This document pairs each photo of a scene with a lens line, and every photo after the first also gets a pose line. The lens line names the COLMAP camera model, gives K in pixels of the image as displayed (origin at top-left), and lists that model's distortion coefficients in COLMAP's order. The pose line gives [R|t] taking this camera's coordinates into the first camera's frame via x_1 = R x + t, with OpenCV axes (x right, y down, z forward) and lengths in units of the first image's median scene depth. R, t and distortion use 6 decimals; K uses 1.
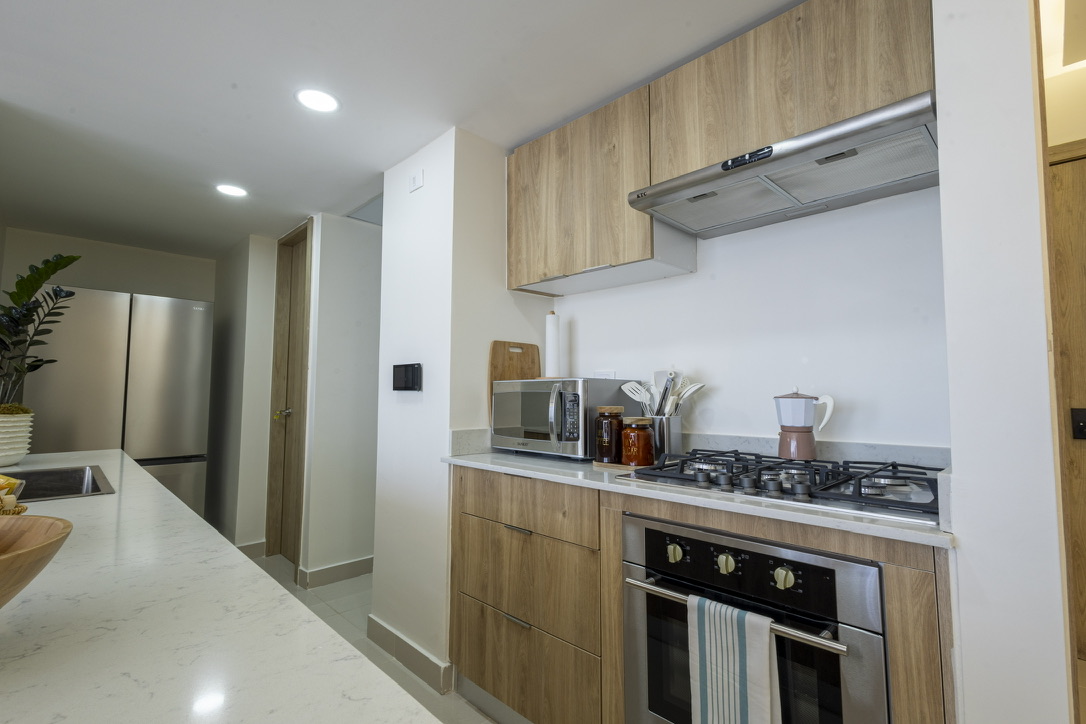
lens RADIAL K [[498.7, 0, 543.0], [0, 498.7, 362.0], [0, 0, 1]] dist [0.015850, -0.004995]
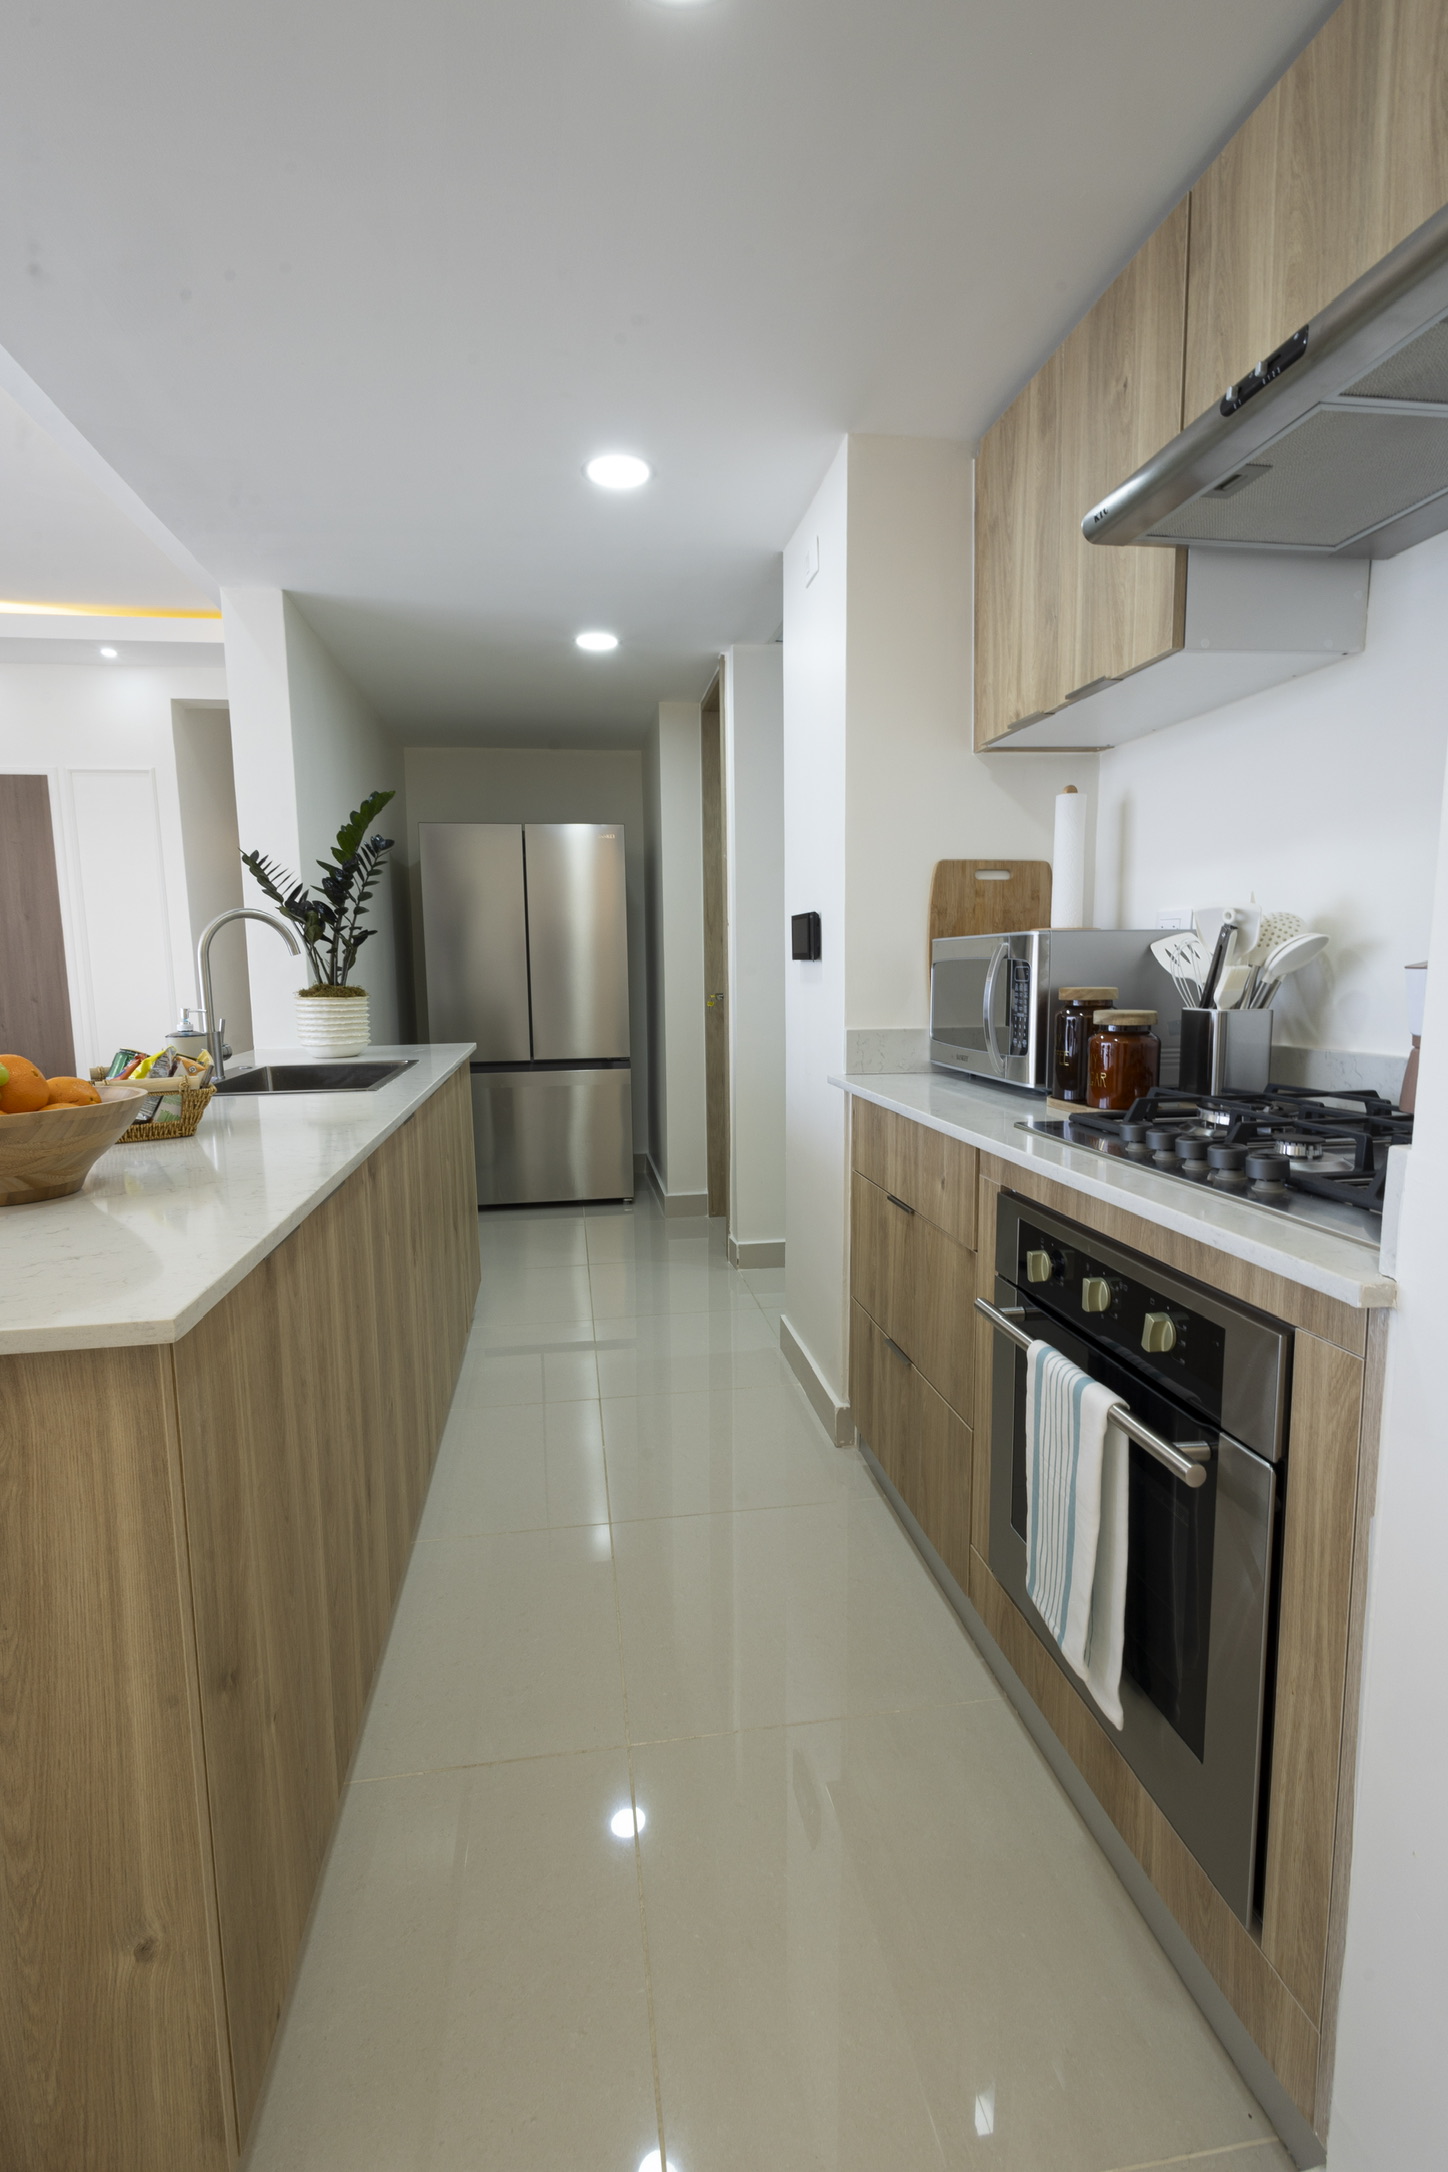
lens RADIAL K [[997.4, 0, 717.3], [0, 997.4, 1096.0], [0, 0, 1]] dist [0.015850, -0.004995]
pose [[0.810474, 0.062701, -0.582409, 0.428963], [0.053356, 0.982220, 0.179994, -0.002224], [0.583339, -0.176956, 0.792718, -0.002347]]
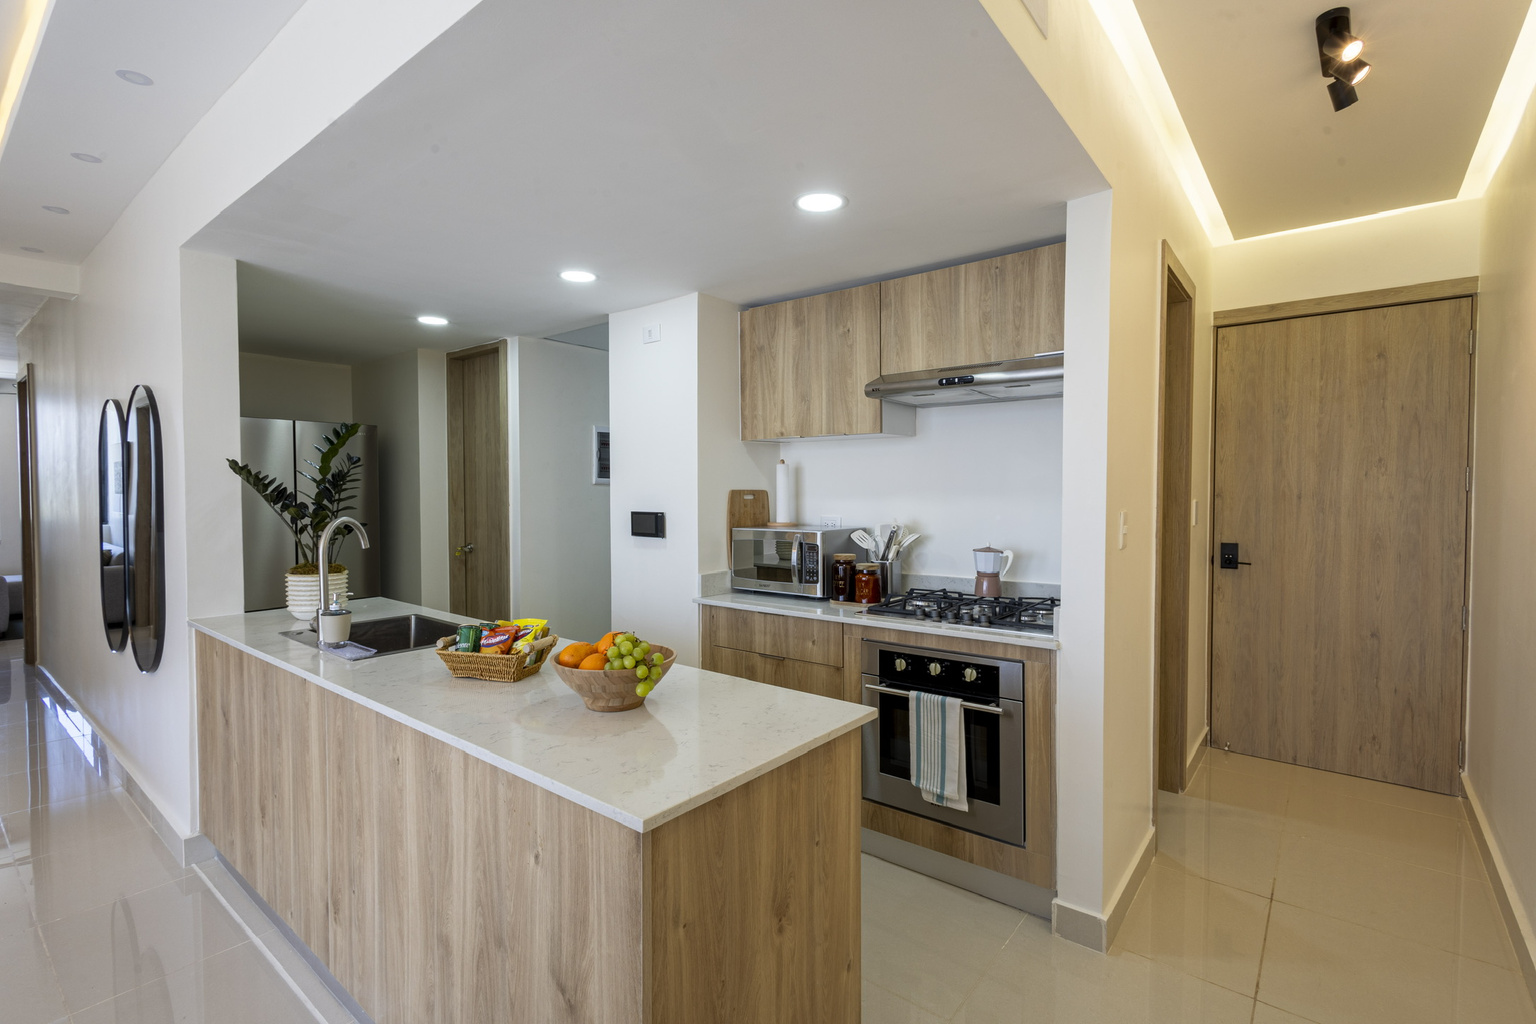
lens RADIAL K [[705.3, 0, 768.0], [0, 705.3, 512.0], [0, 0, 1]] dist [0.015850, -0.004995]
pose [[0.993423, -0.010684, 0.114002, -0.248238], [-0.000102, 0.995555, 0.094186, -0.178546], [-0.114502, -0.093578, 0.989006, -0.669741]]
